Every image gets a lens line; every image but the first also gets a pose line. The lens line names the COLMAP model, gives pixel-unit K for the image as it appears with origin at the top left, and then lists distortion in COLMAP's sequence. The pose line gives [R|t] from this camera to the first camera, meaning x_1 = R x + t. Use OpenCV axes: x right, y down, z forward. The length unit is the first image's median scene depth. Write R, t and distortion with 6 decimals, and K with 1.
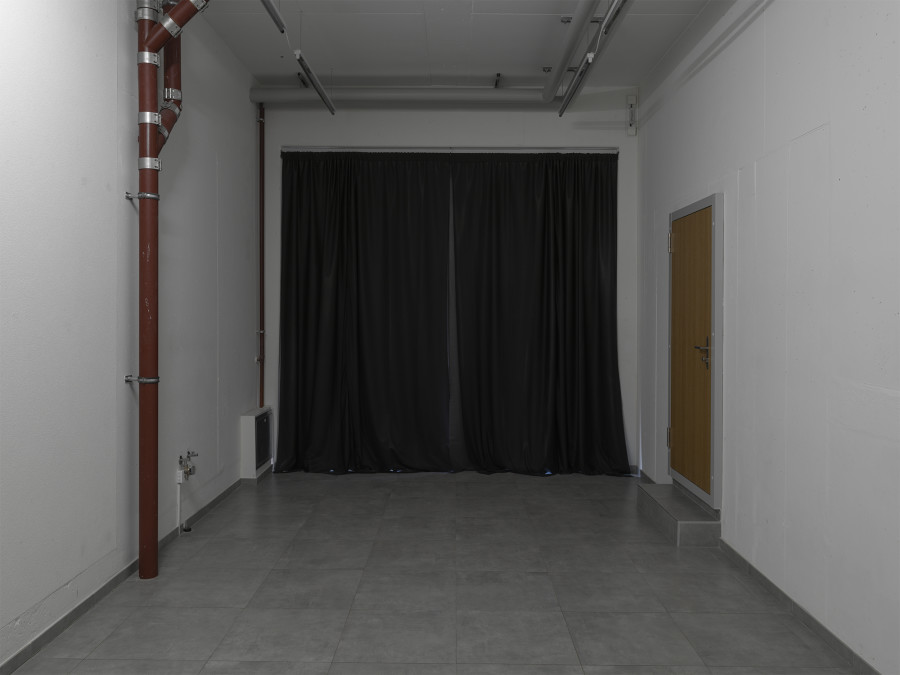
lens RADIAL K [[727.0, 0, 449.1], [0, 727.0, 336.3], [0, 0, 1]] dist [-0.003310, -0.008272]
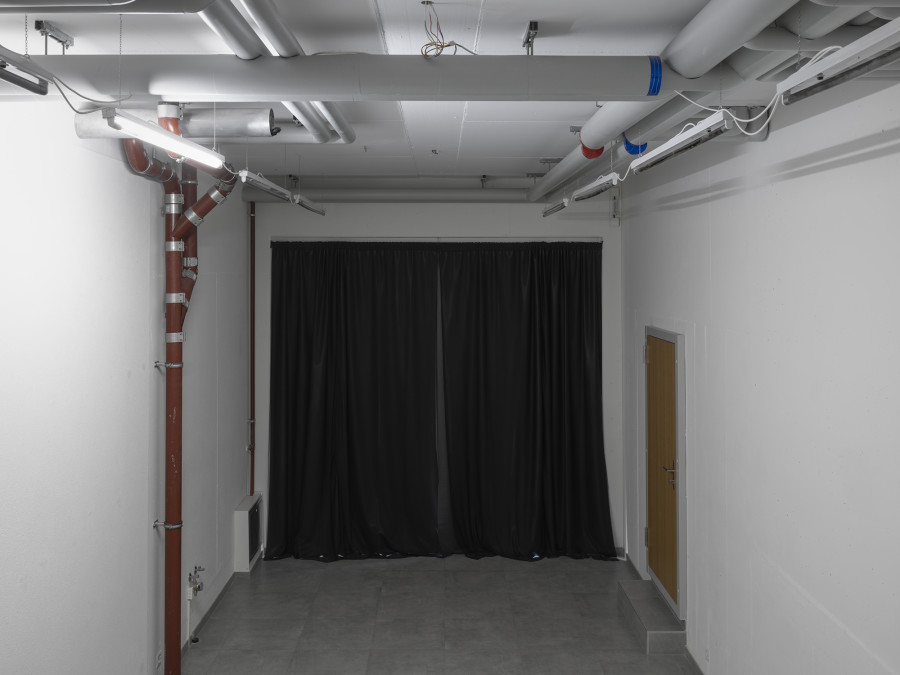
lens RADIAL K [[813.4, 0, 451.6], [0, 813.4, 336.9], [0, 0, 1]] dist [0.001047, -0.026954]
pose [[0.999813, -0.004385, 0.018842, -0.001132], [0.004630, 0.999905, -0.013019, -0.115584], [-0.018783, 0.013103, 0.999738, -0.150240]]
